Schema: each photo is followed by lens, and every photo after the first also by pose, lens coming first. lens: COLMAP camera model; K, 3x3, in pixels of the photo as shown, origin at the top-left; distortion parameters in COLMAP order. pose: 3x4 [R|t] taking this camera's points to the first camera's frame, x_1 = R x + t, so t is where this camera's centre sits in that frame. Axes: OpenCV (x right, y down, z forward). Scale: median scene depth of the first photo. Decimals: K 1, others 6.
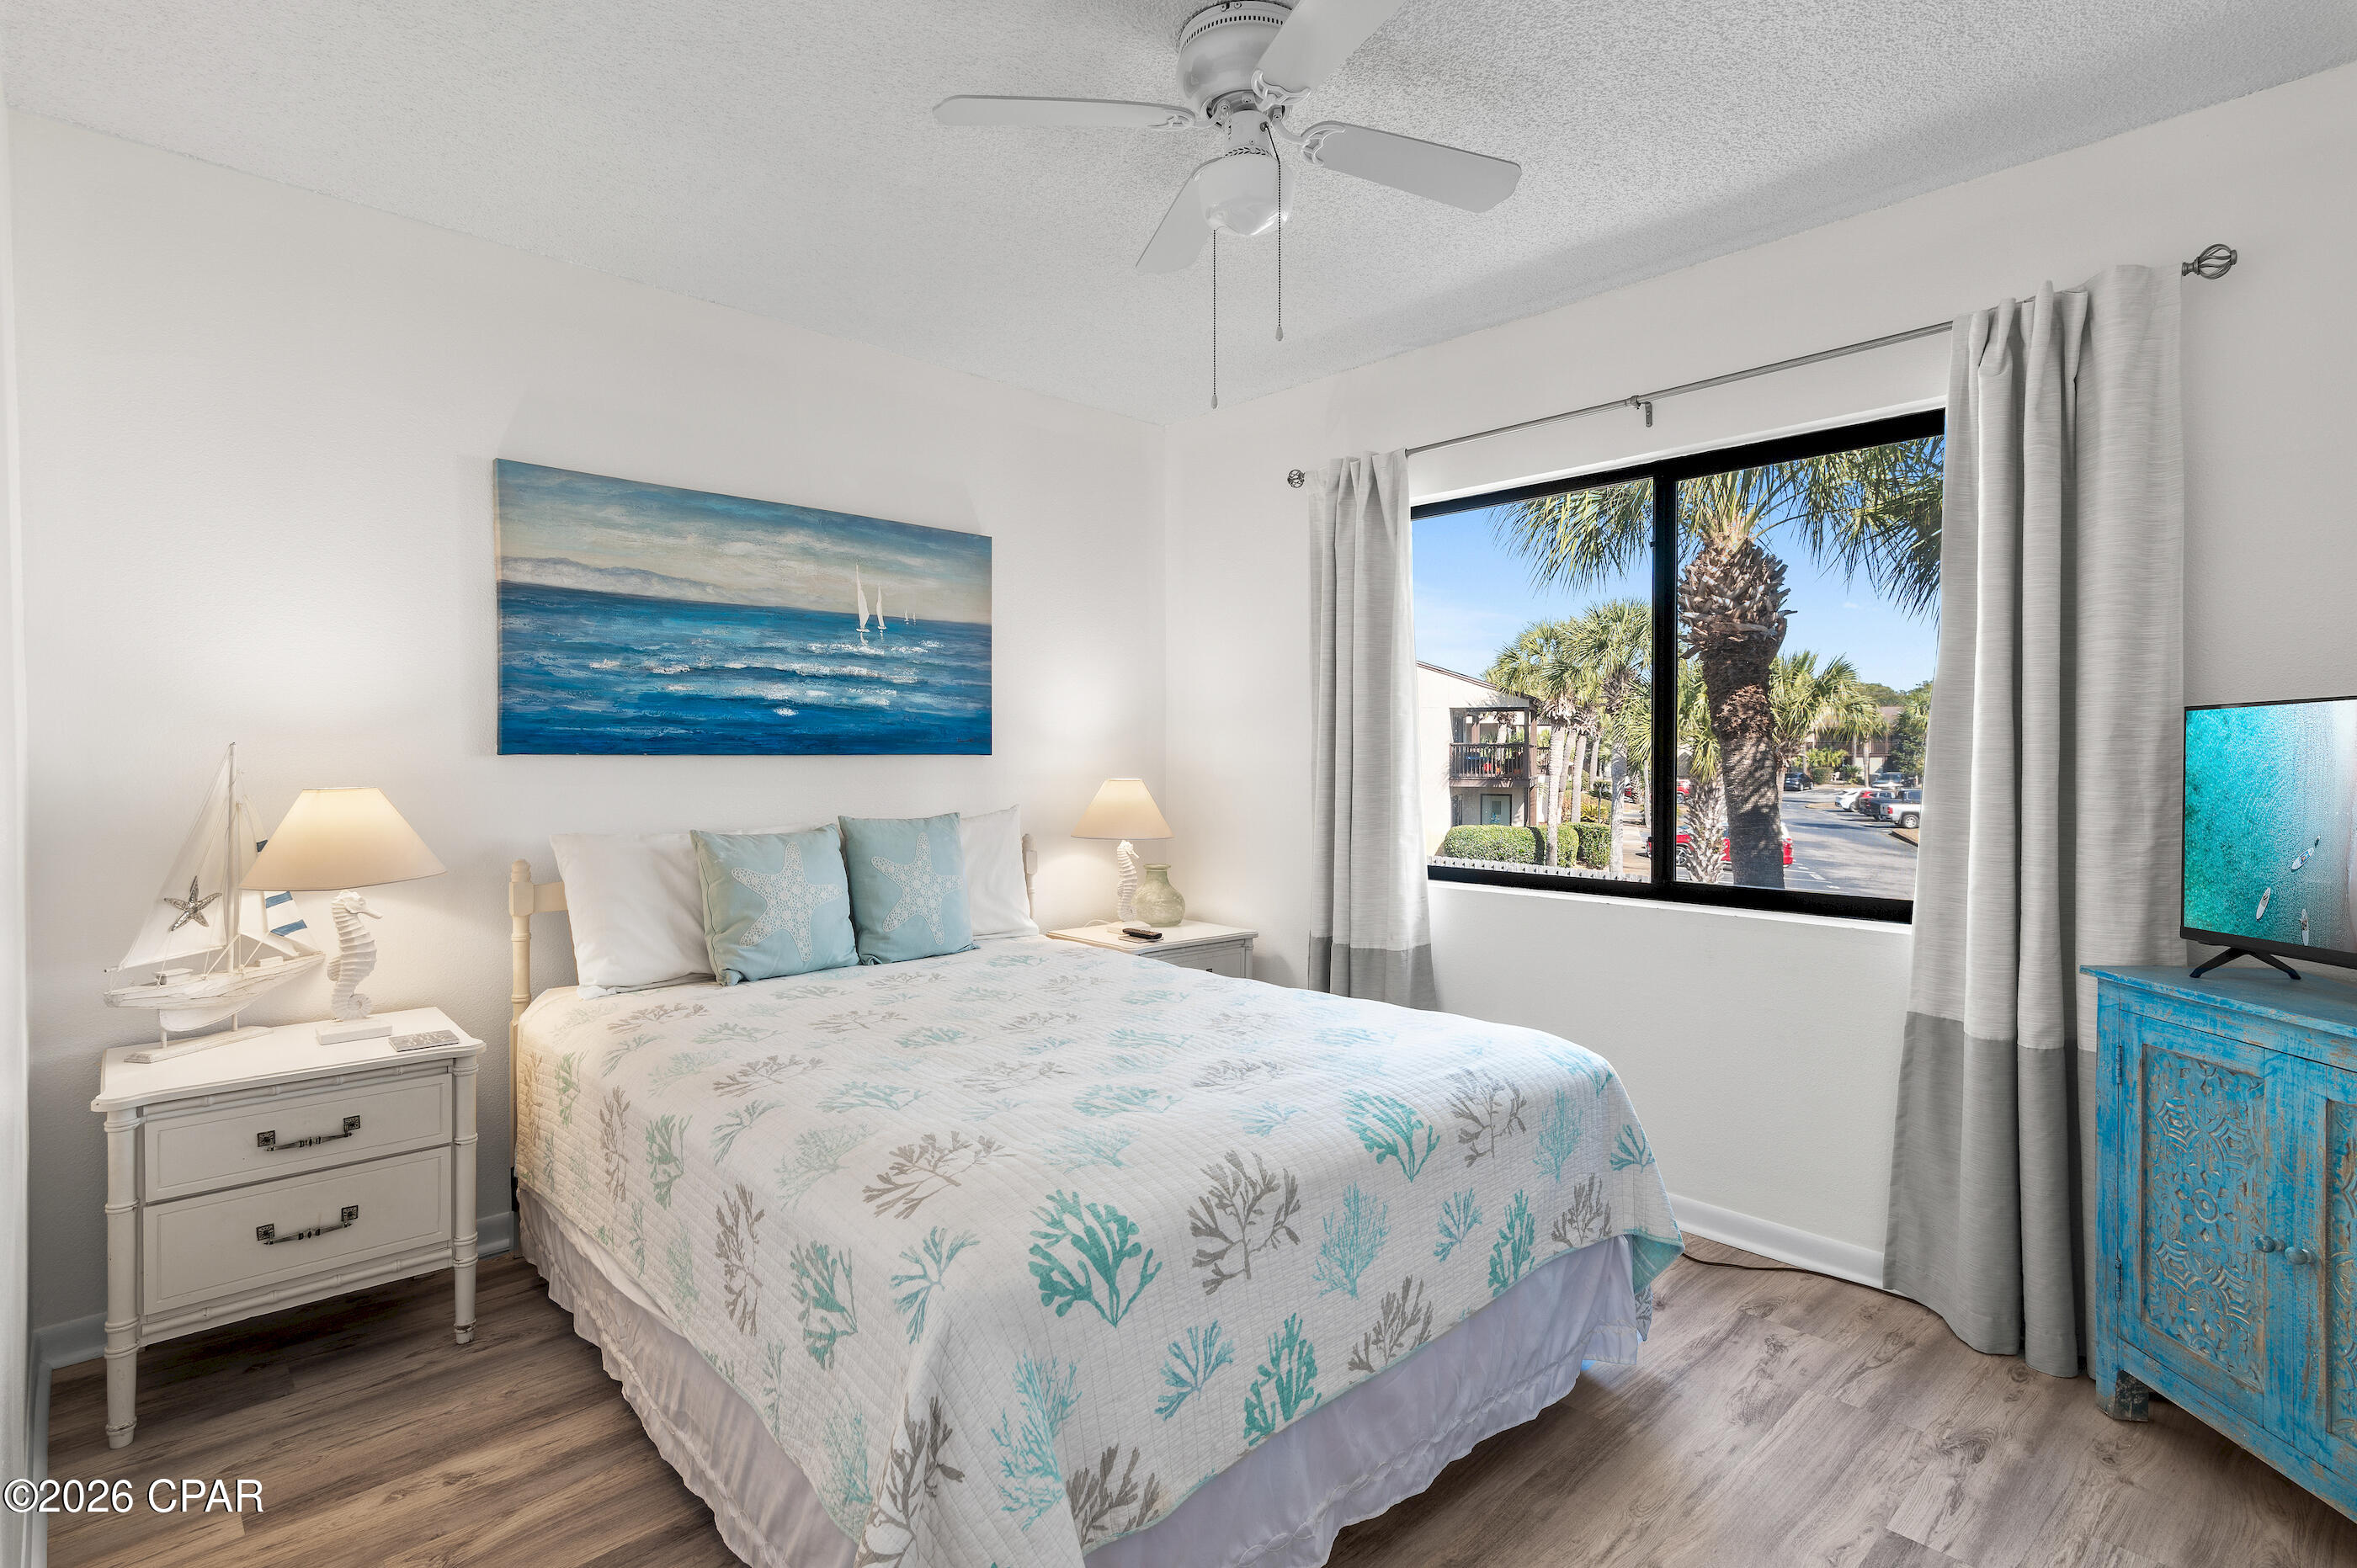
lens RADIAL K [[1150.3, 0, 1180.0], [0, 1150.3, 775.2], [0, 0, 1]] dist [0.015660, -0.000578]
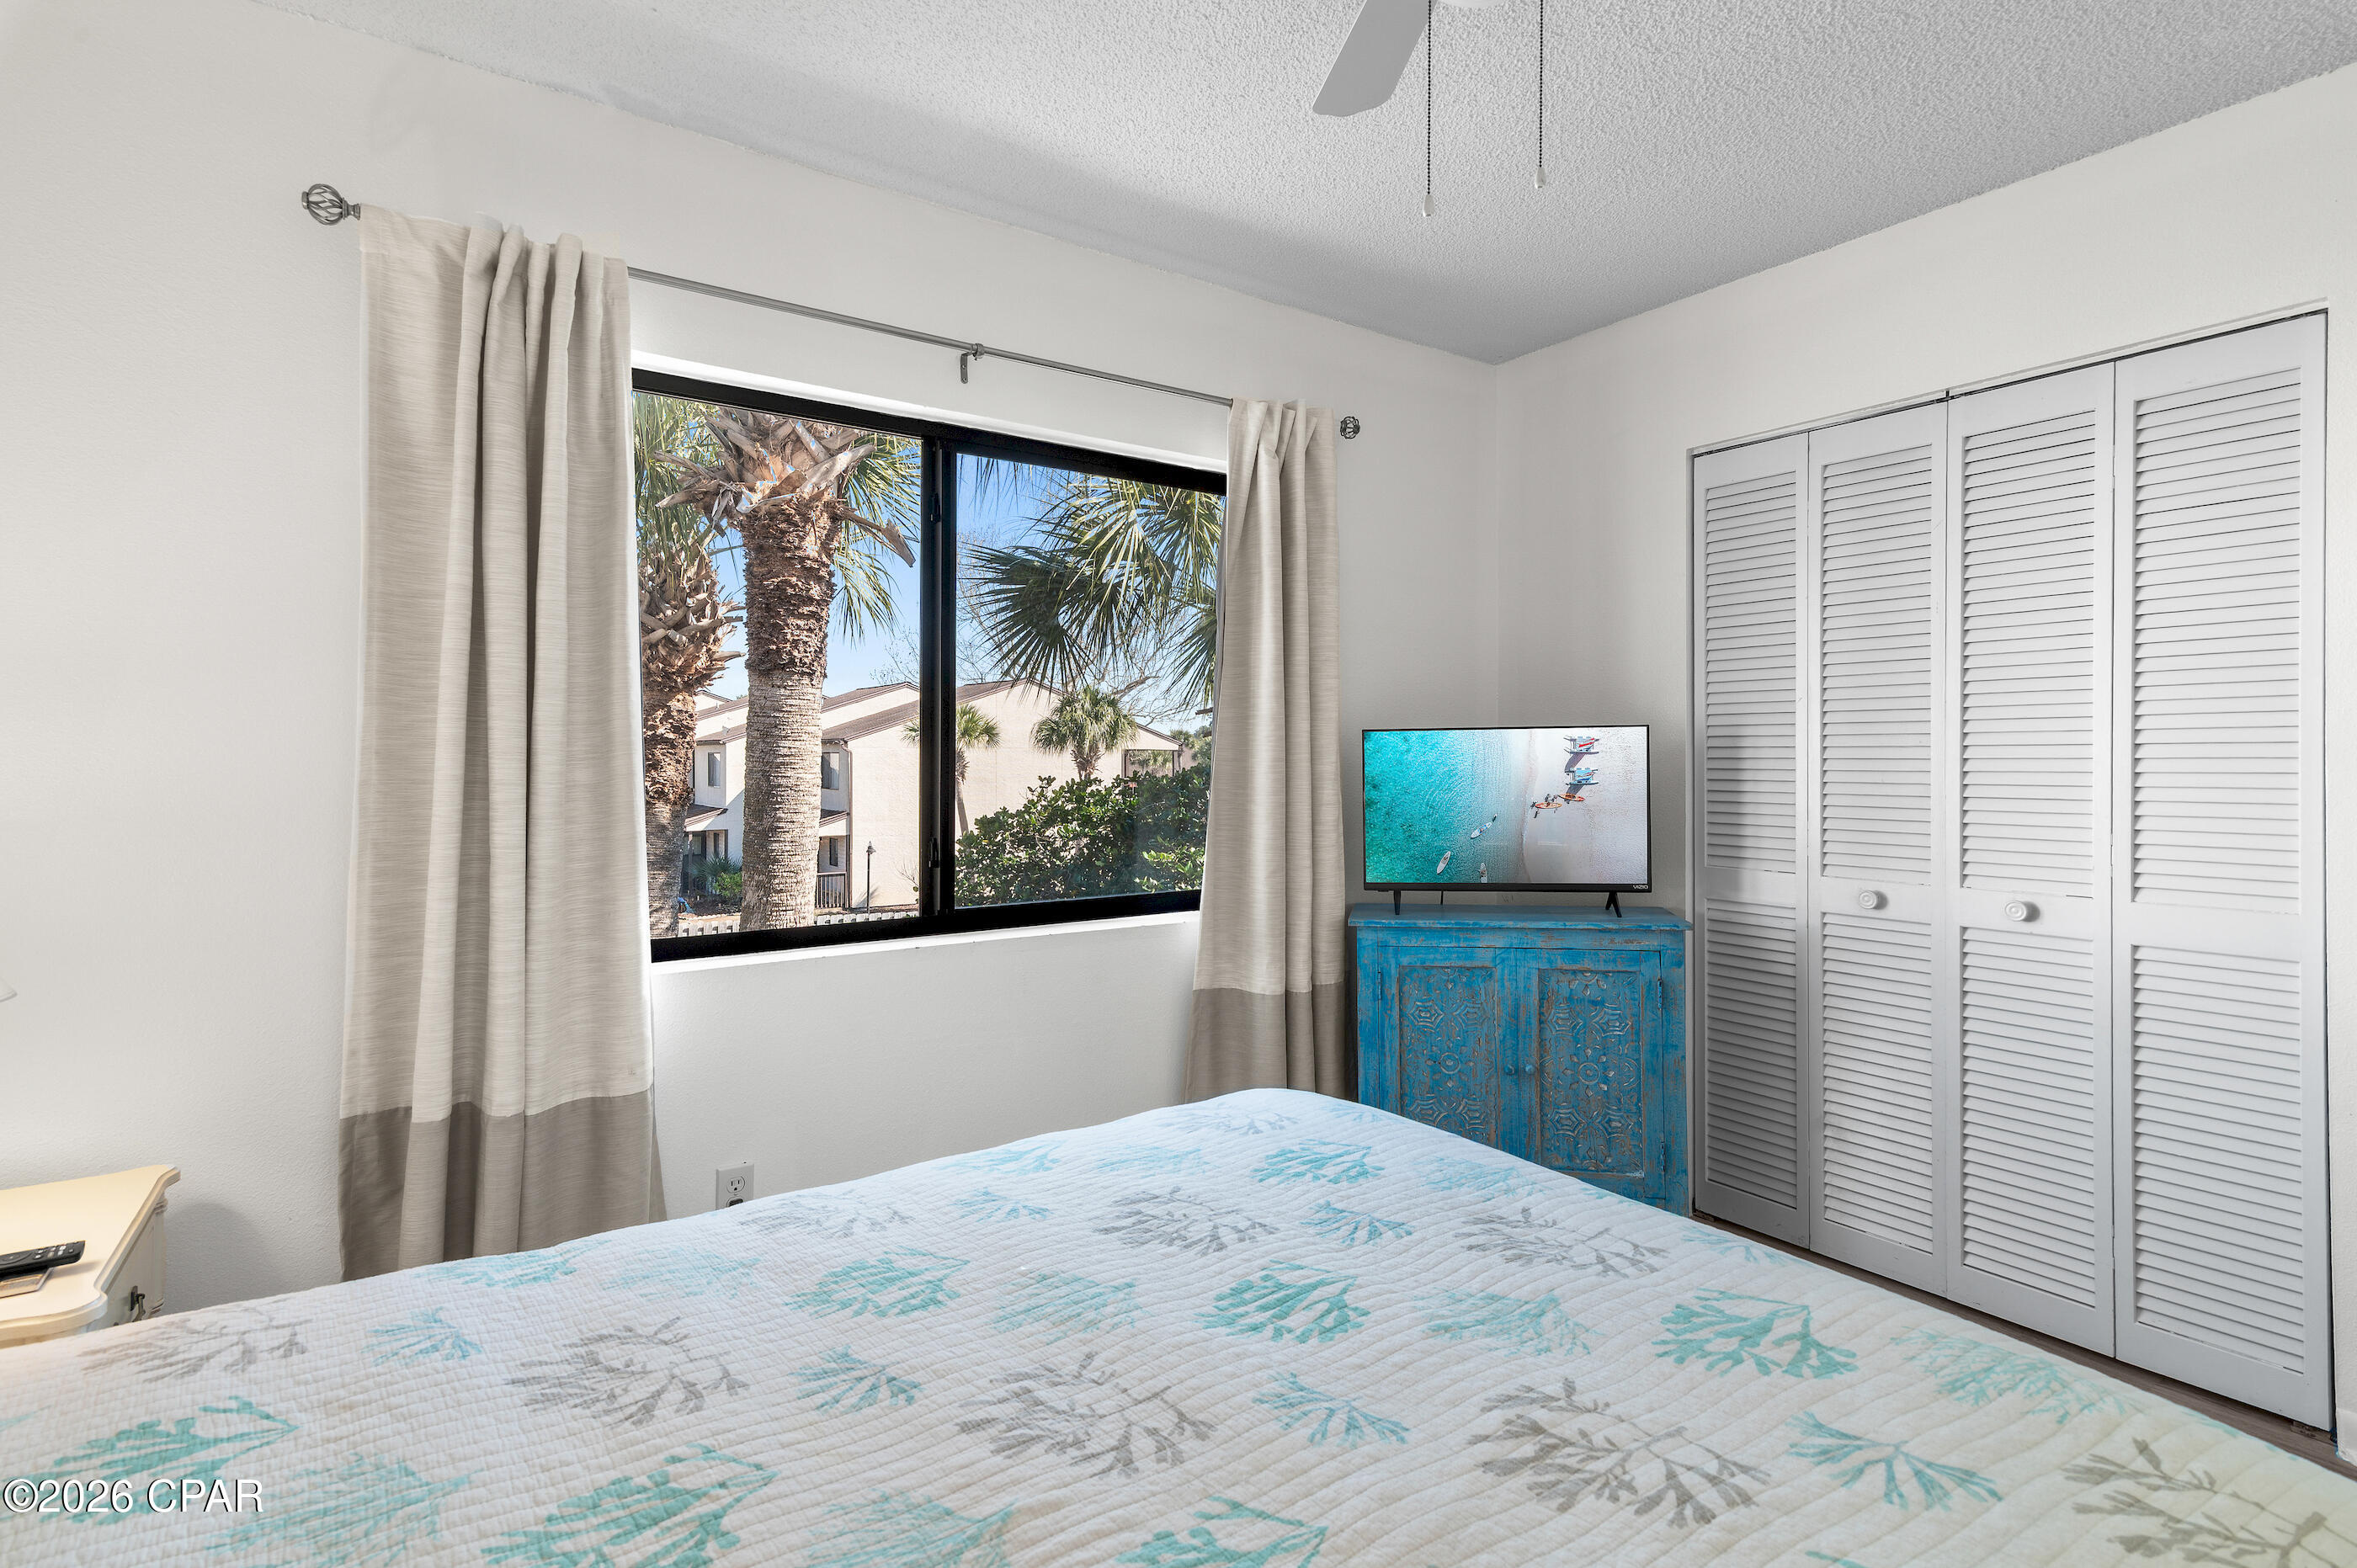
lens RADIAL K [[1150.3, 0, 1182.0], [0, 1150.3, 759.5], [0, 0, 1]] dist [0.015660, -0.000578]
pose [[0.156708, -0.000066, 0.987645, -0.628239], [0.017707, 0.999839, -0.002743, -0.024464], [-0.987486, 0.017918, 0.156684, 1.064125]]
